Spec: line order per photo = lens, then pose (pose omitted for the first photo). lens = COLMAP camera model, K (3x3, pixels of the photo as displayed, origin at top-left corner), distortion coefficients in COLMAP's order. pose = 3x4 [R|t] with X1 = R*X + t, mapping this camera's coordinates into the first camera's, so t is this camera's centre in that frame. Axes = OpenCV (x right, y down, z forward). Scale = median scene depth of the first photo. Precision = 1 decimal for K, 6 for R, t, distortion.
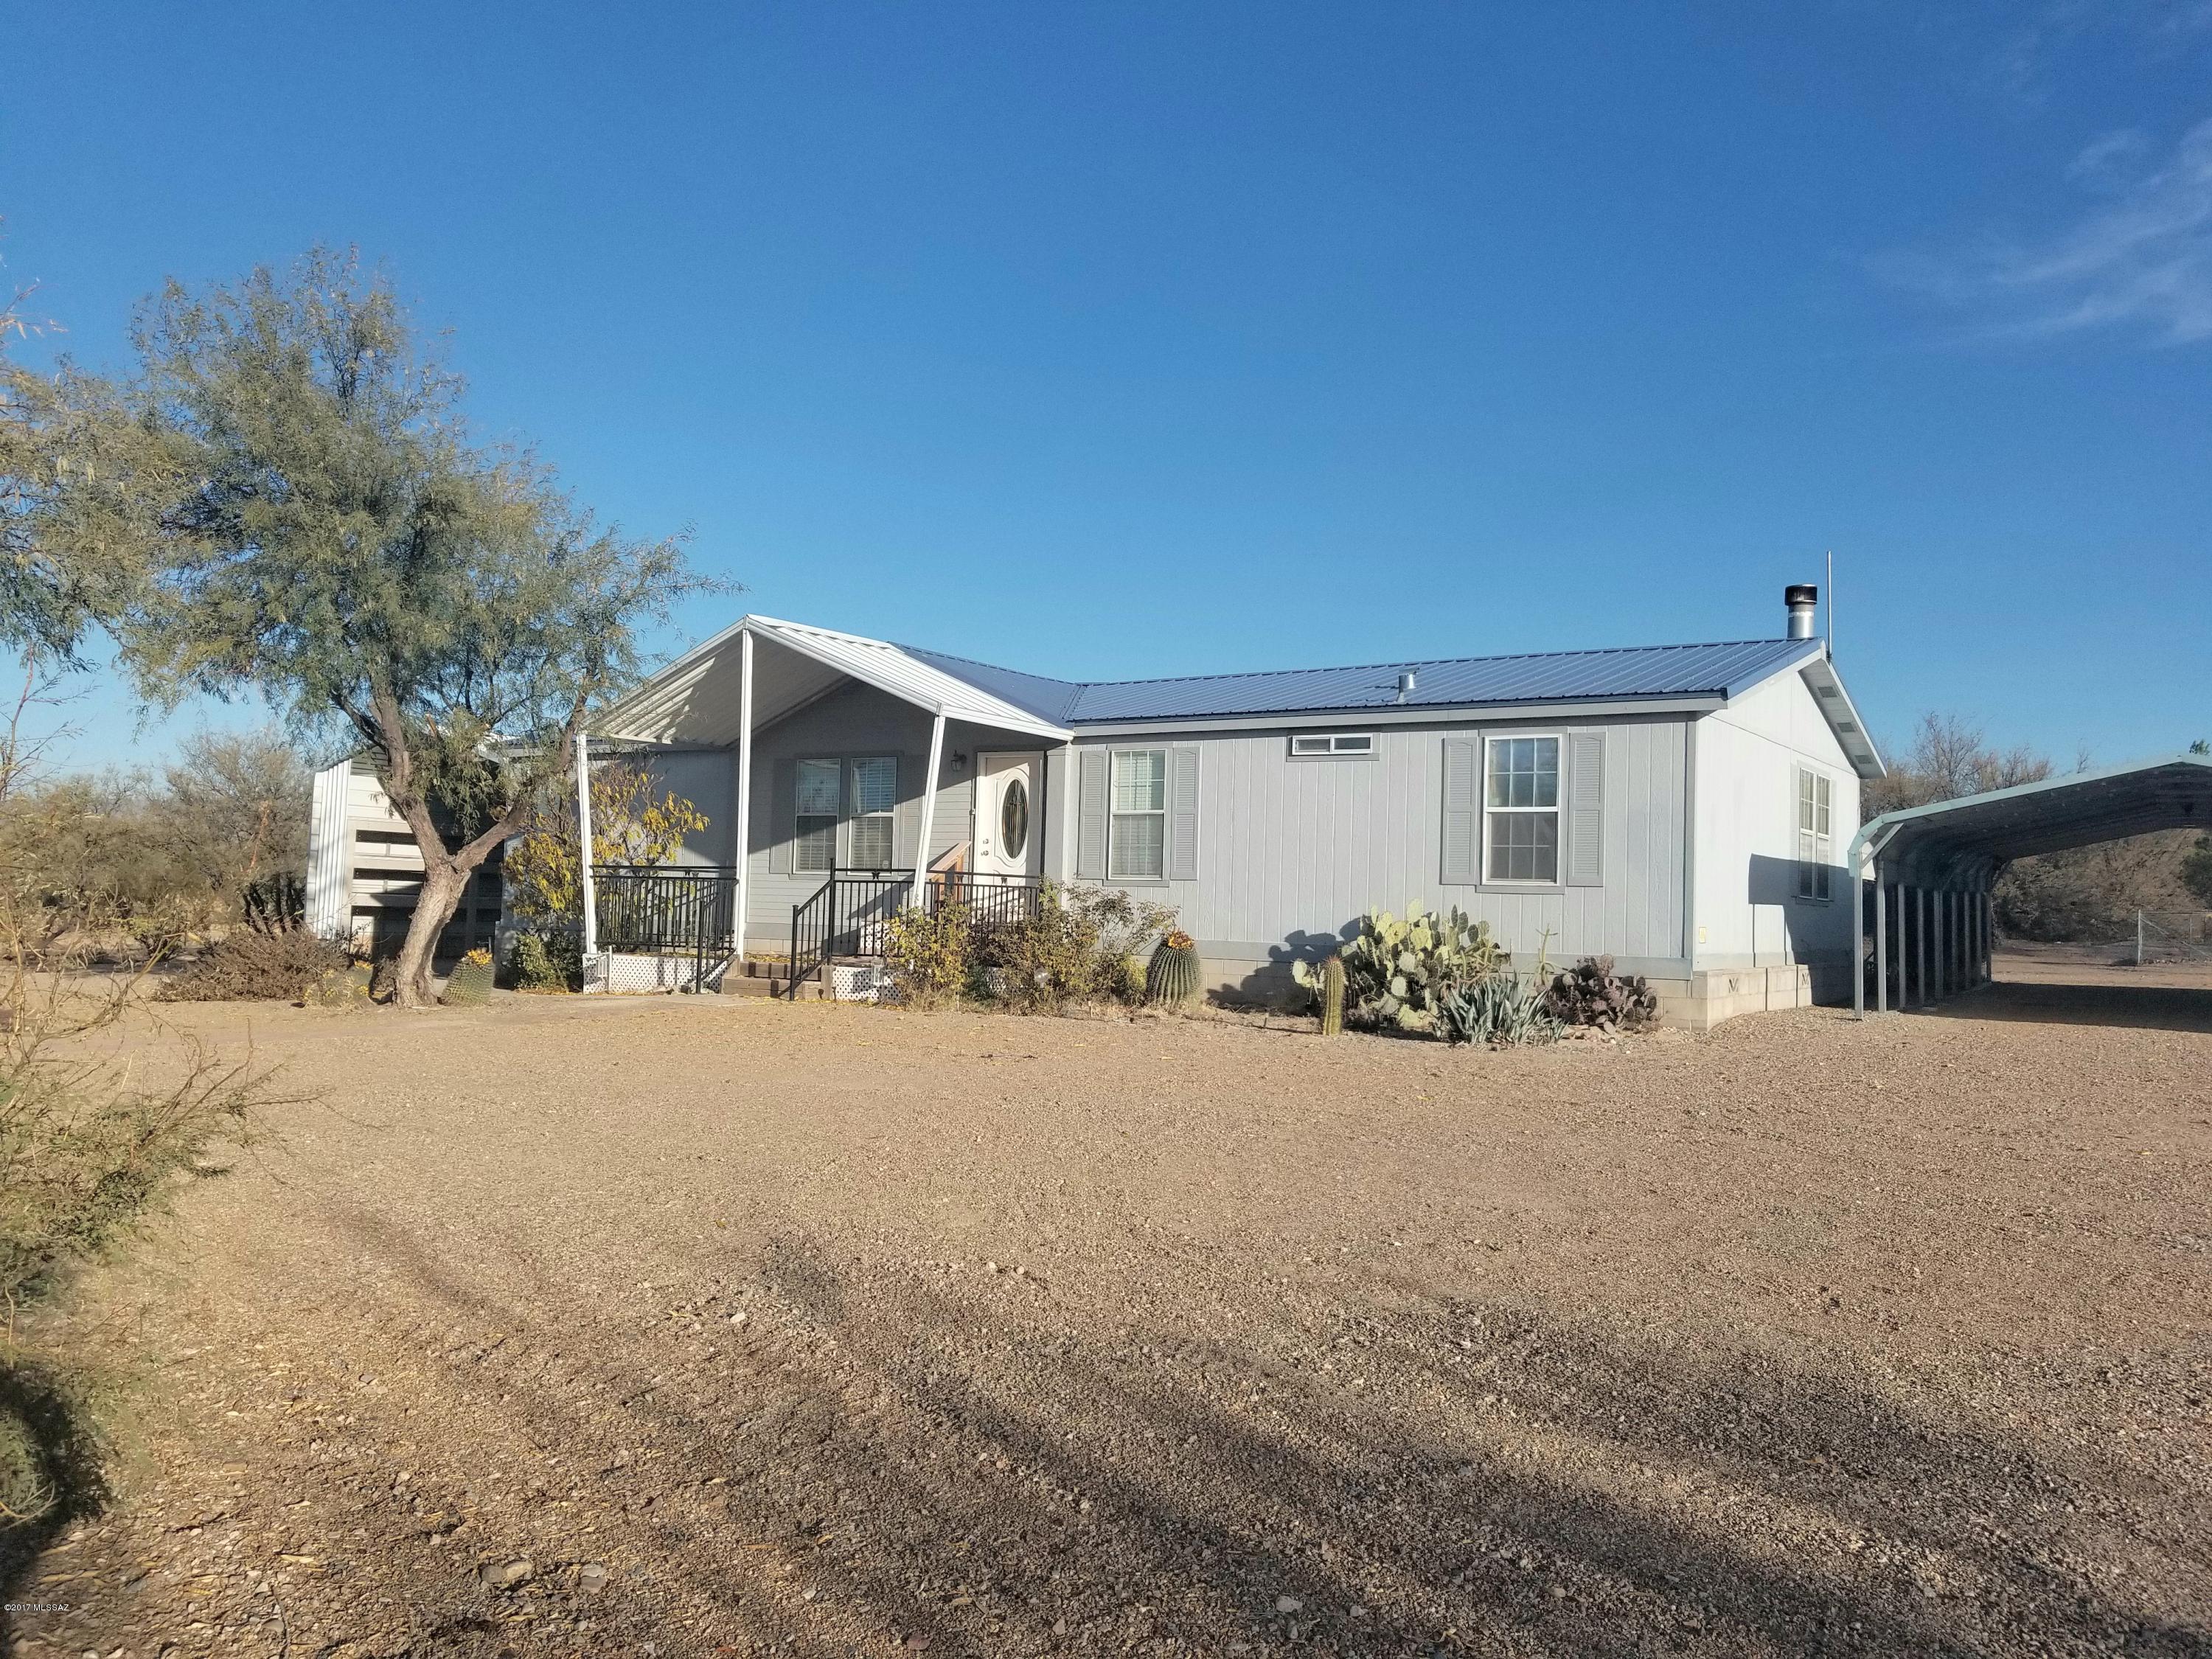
lens RADIAL K [[1713.8, 0, 1106.6], [0, 1713.8, 824.1], [0, 0, 1]] dist [-0.006033, 0.012015]
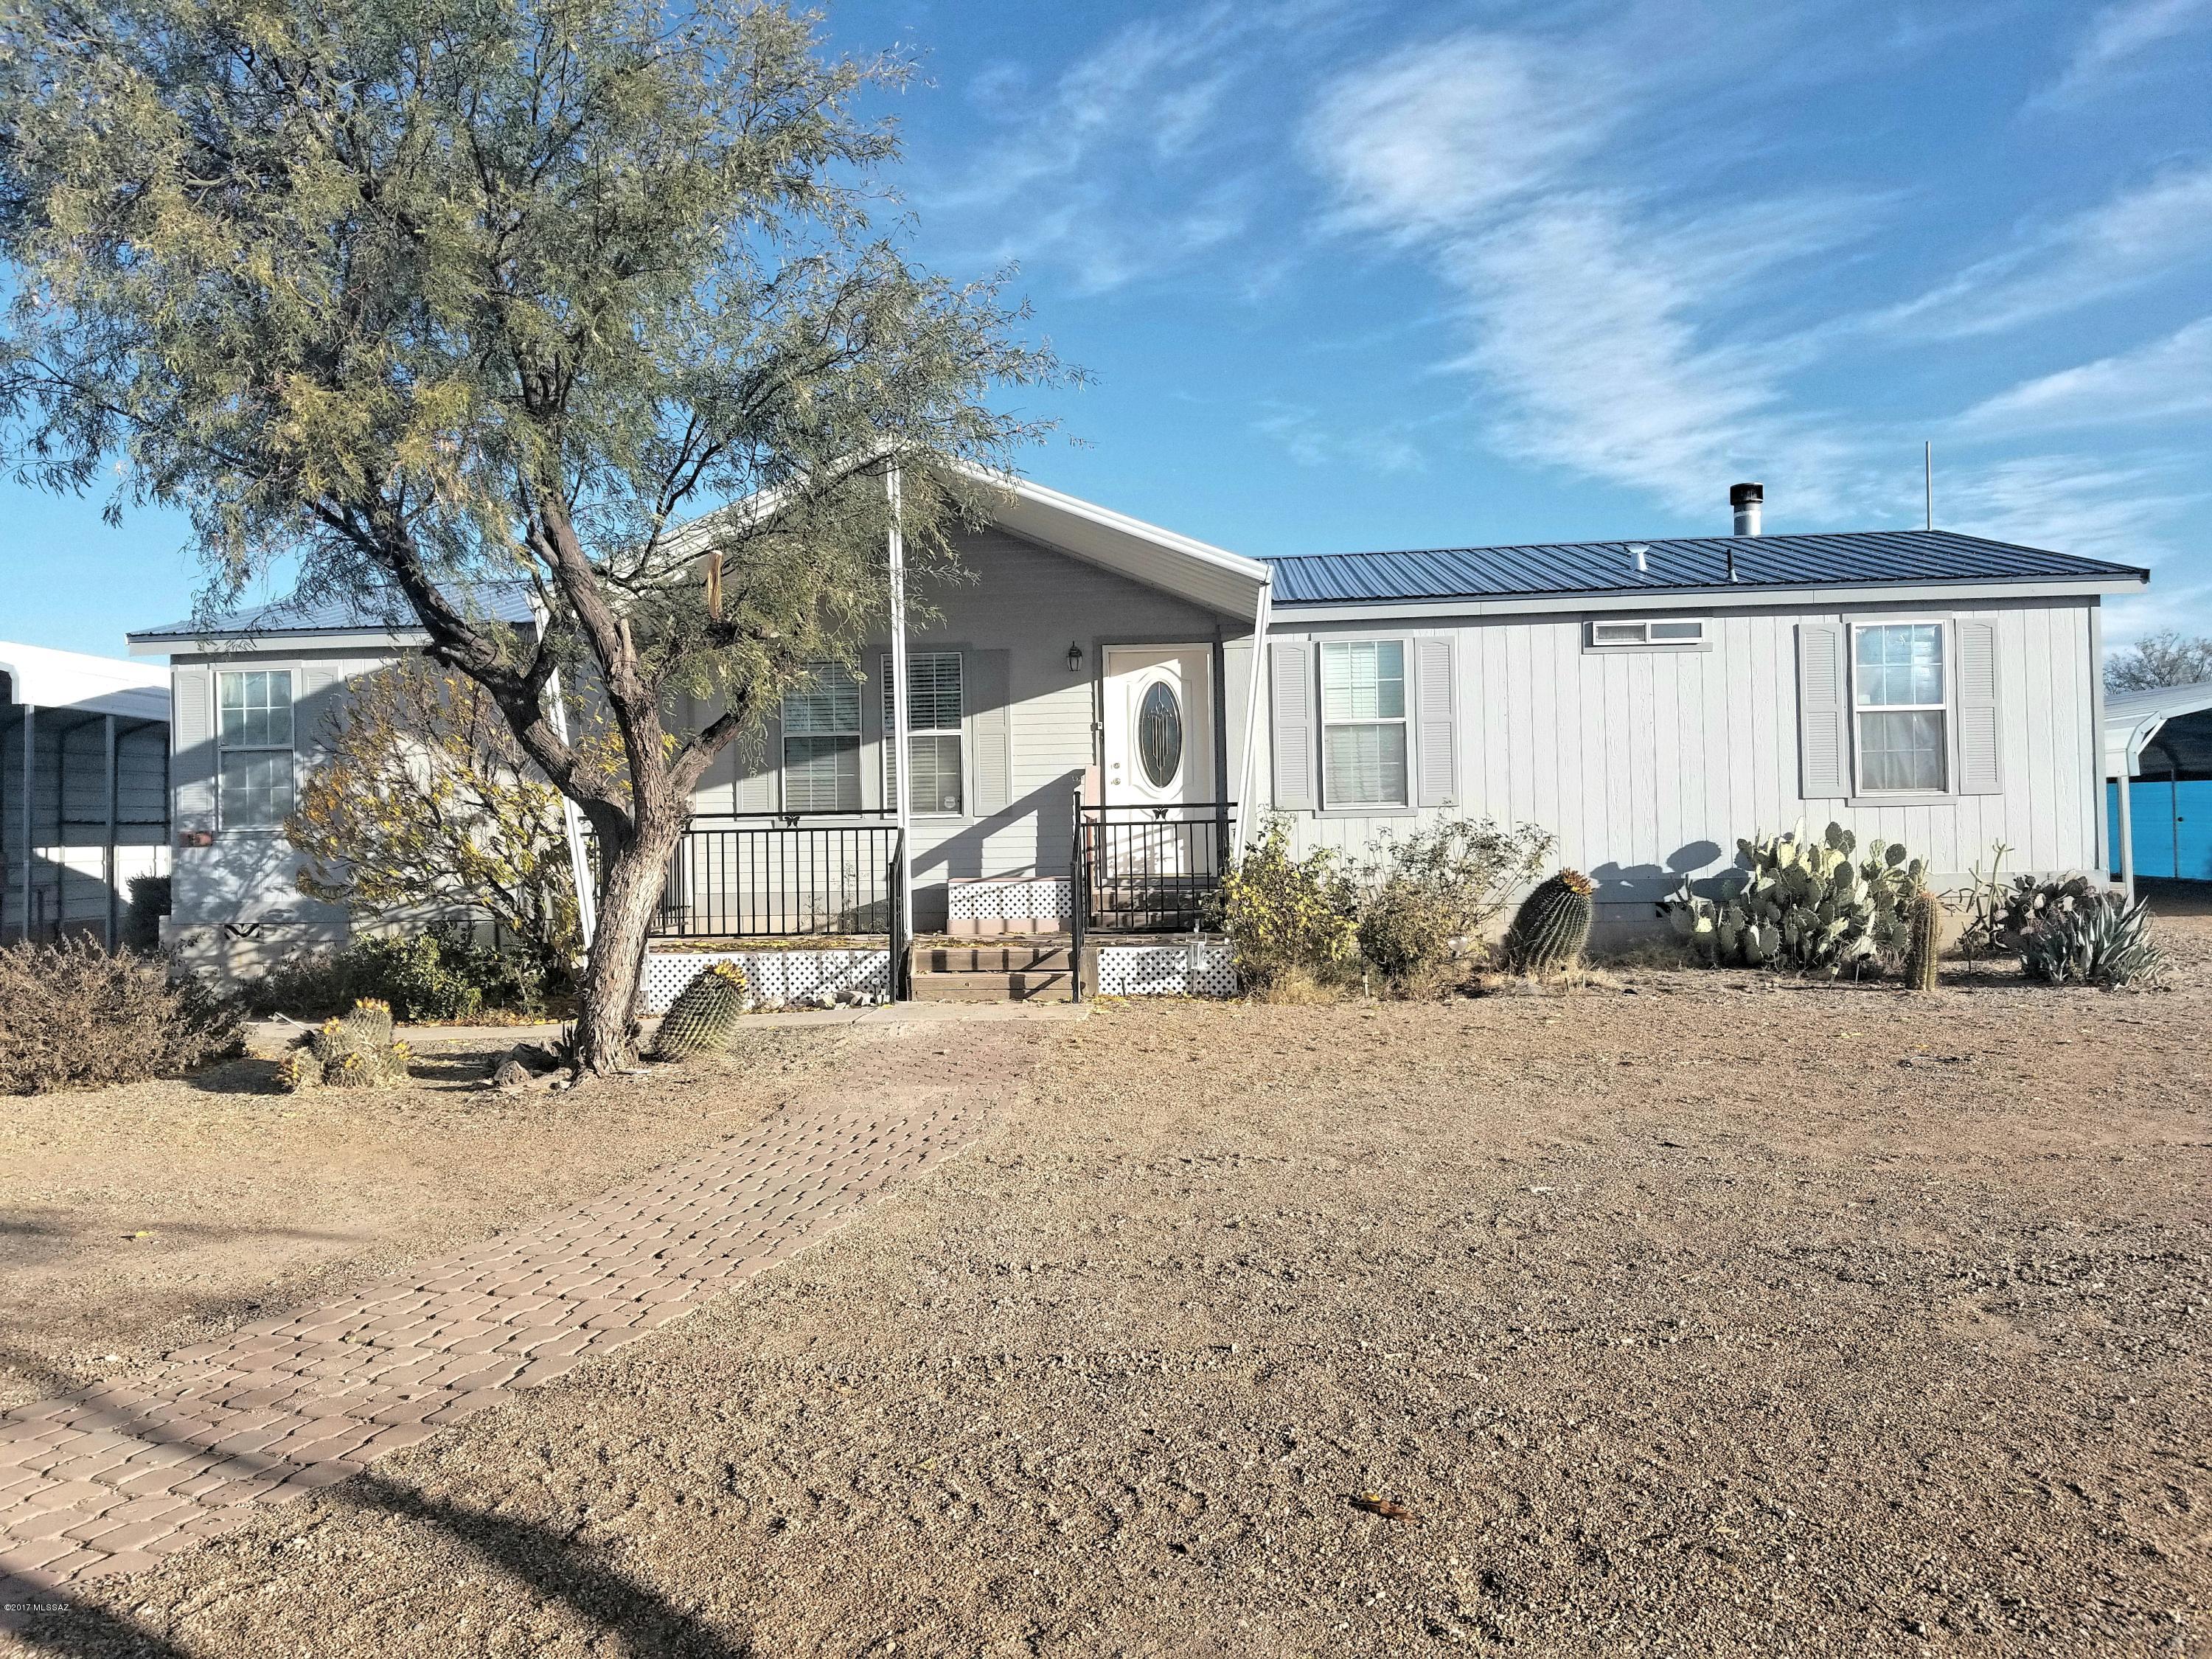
lens RADIAL K [[1713.8, 0, 1028.2], [0, 1713.8, 811.7], [0, 0, 1]] dist [-0.006033, 0.012015]
pose [[0.885012, -0.035218, 0.464235, -0.479313], [0.021081, 0.999143, 0.035610, 0.003315], [-0.465091, -0.021728, 0.884996, 0.387542]]
